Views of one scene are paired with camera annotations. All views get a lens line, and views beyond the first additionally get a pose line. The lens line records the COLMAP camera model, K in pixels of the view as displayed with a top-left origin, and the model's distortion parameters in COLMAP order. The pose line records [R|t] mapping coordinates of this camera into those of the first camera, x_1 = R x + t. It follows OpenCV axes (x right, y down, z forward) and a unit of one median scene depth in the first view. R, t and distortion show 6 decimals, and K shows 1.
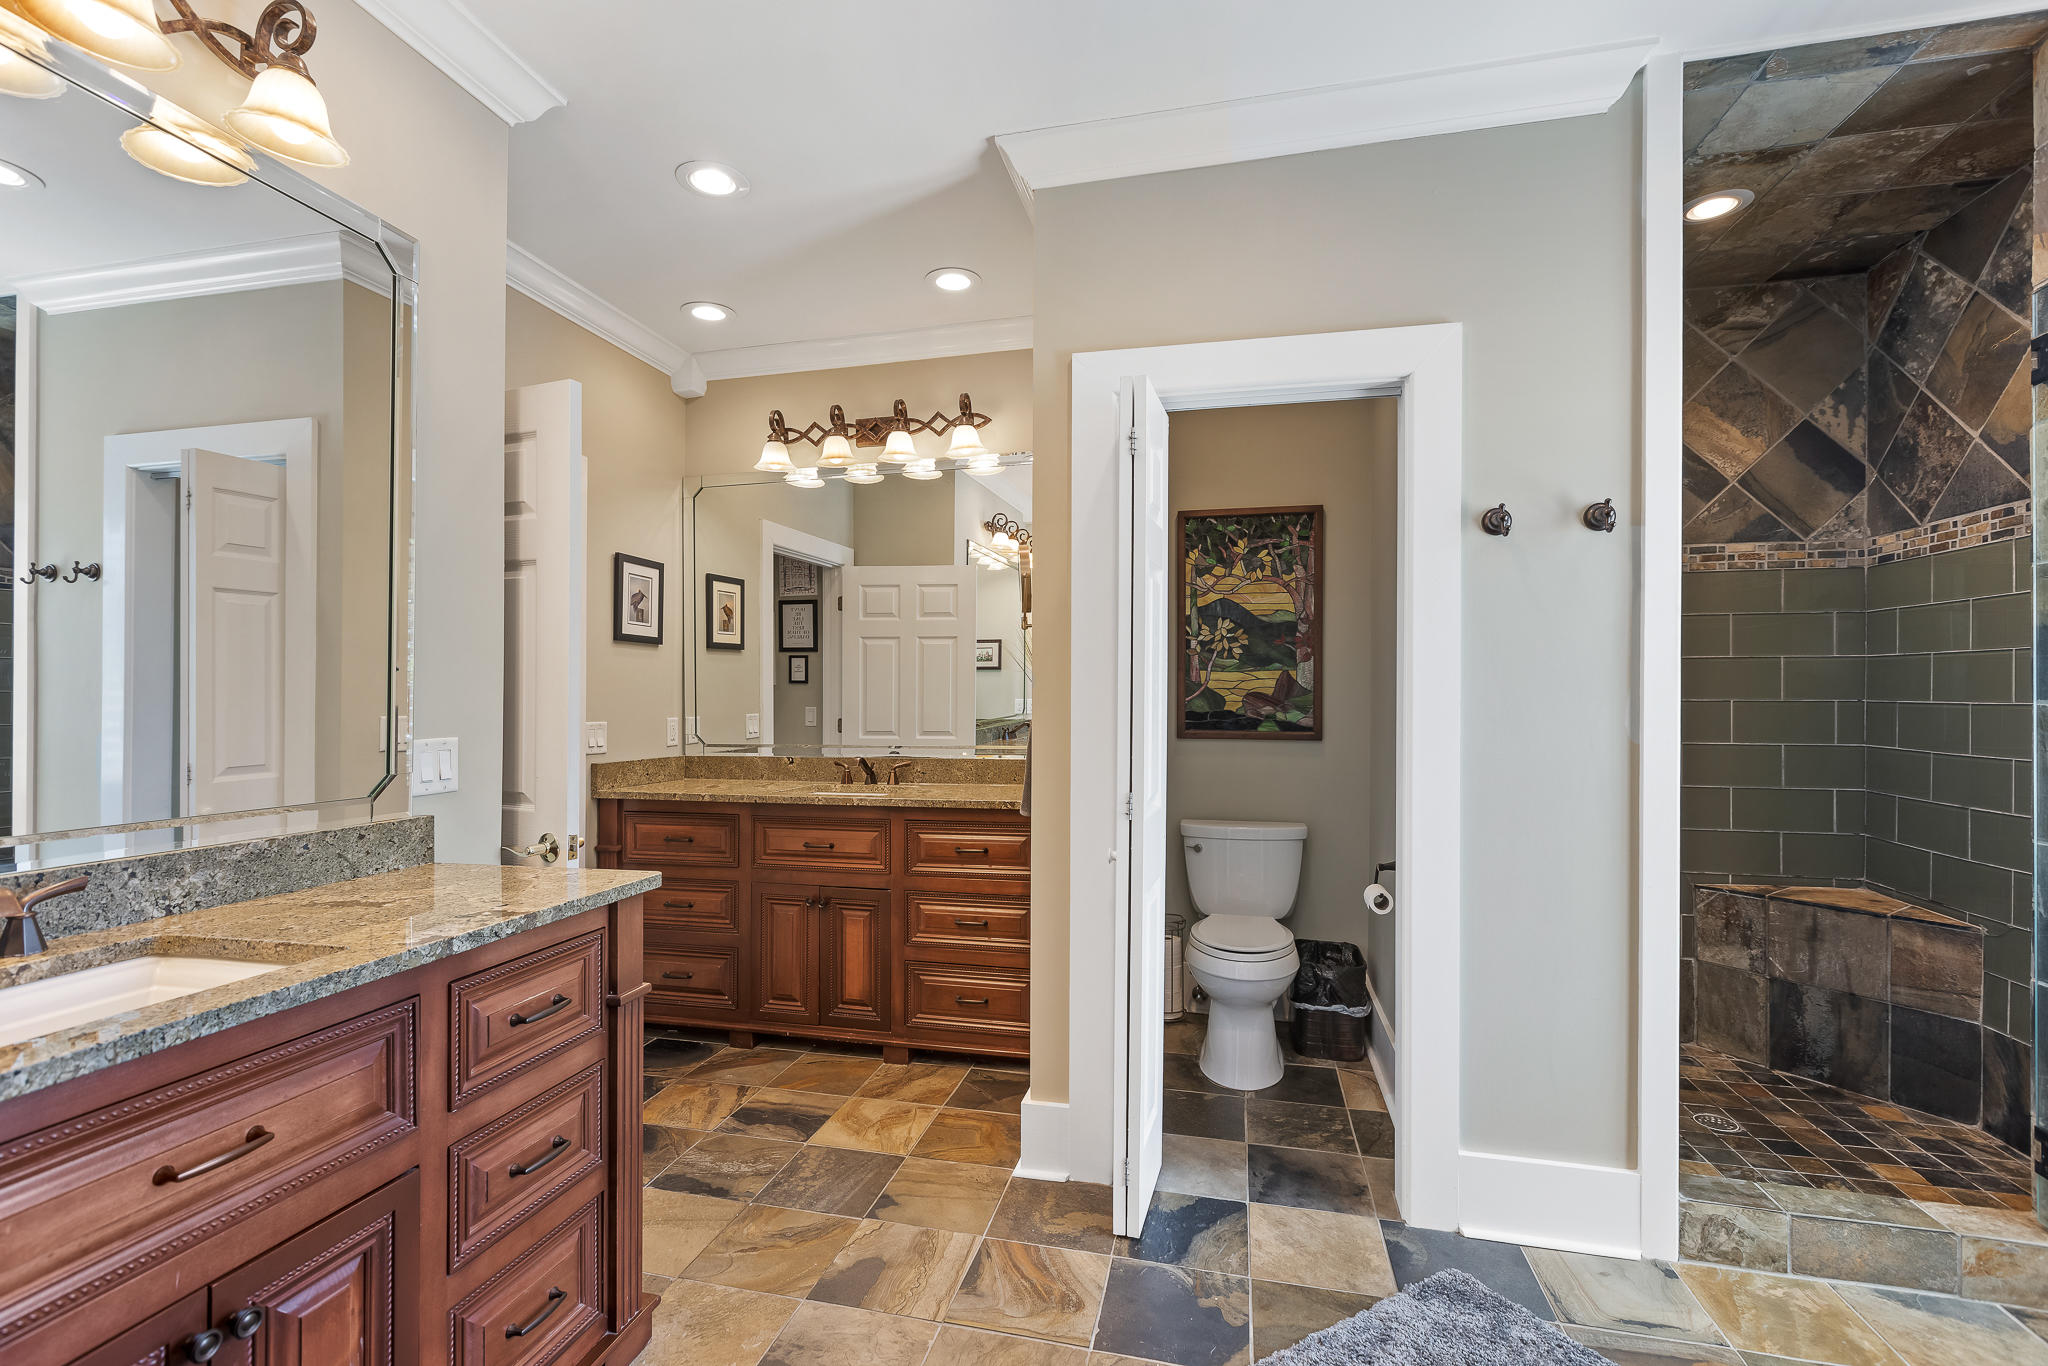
lens RADIAL K [[927.2, 0, 1013.1], [0, 927.2, 687.7], [0, 0, 1]] dist [-0.000101, -0.001185]
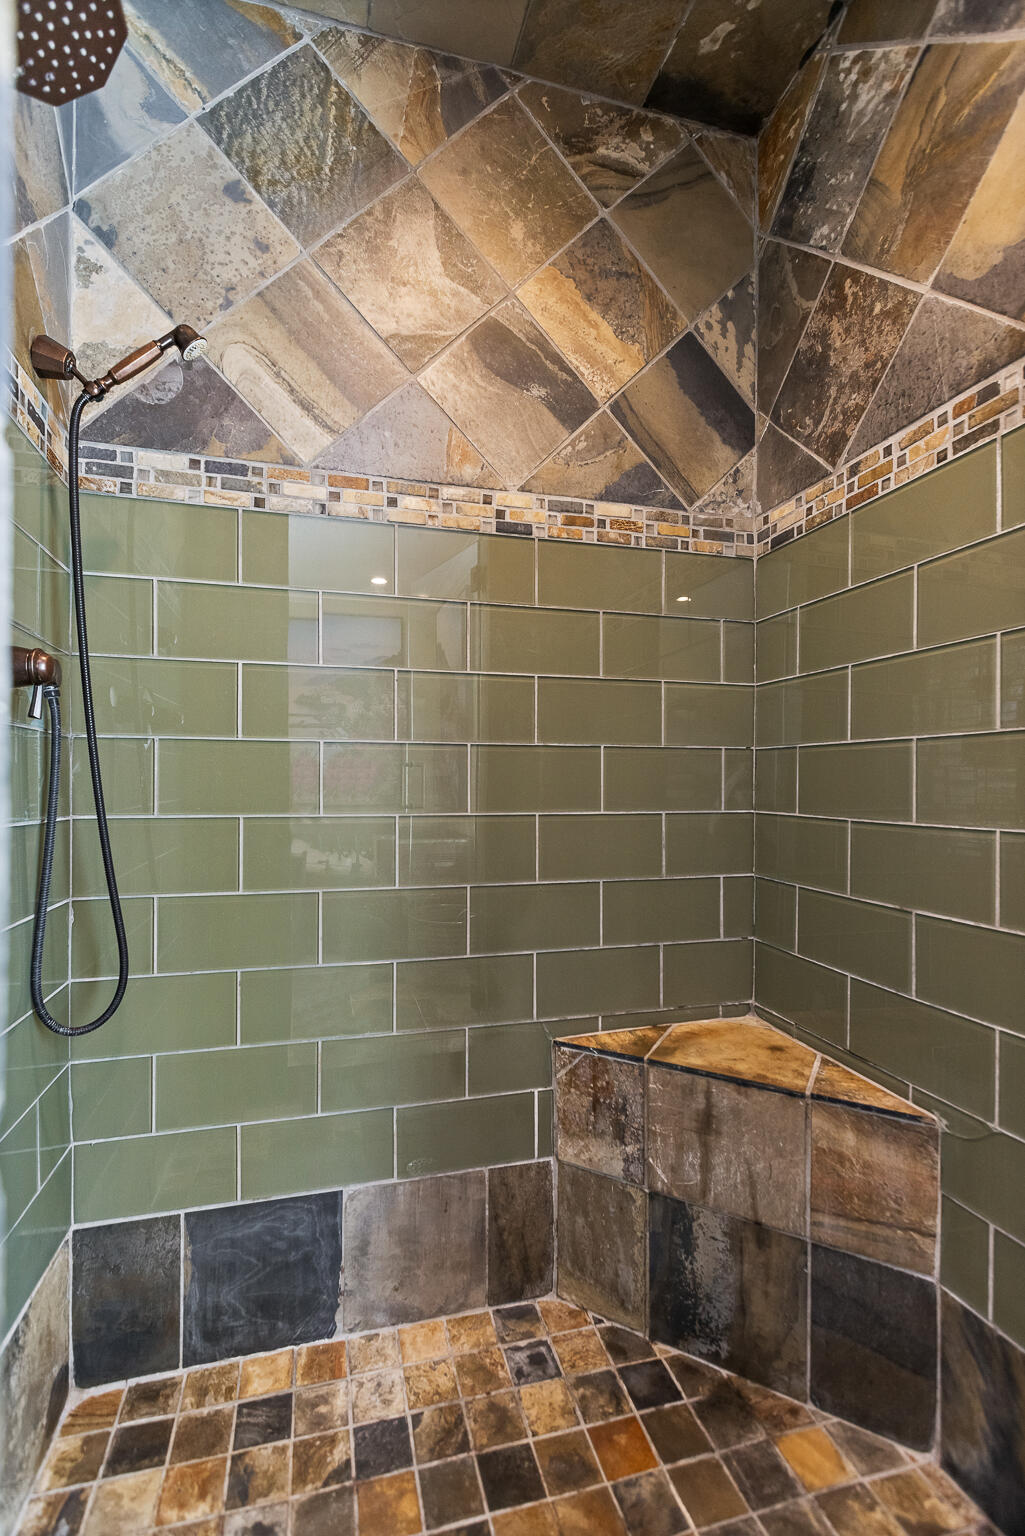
lens RADIAL K [[695.4, 0, 513.2], [0, 695.4, 776.9], [0, 0, 1]] dist [-0.000101, -0.001185]
pose [[0.871418, 0.001488, 0.490540, 0.519655], [-0.001140, 0.999999, -0.001008, 0.038290], [-0.490541, 0.000319, 0.871418, 0.653069]]
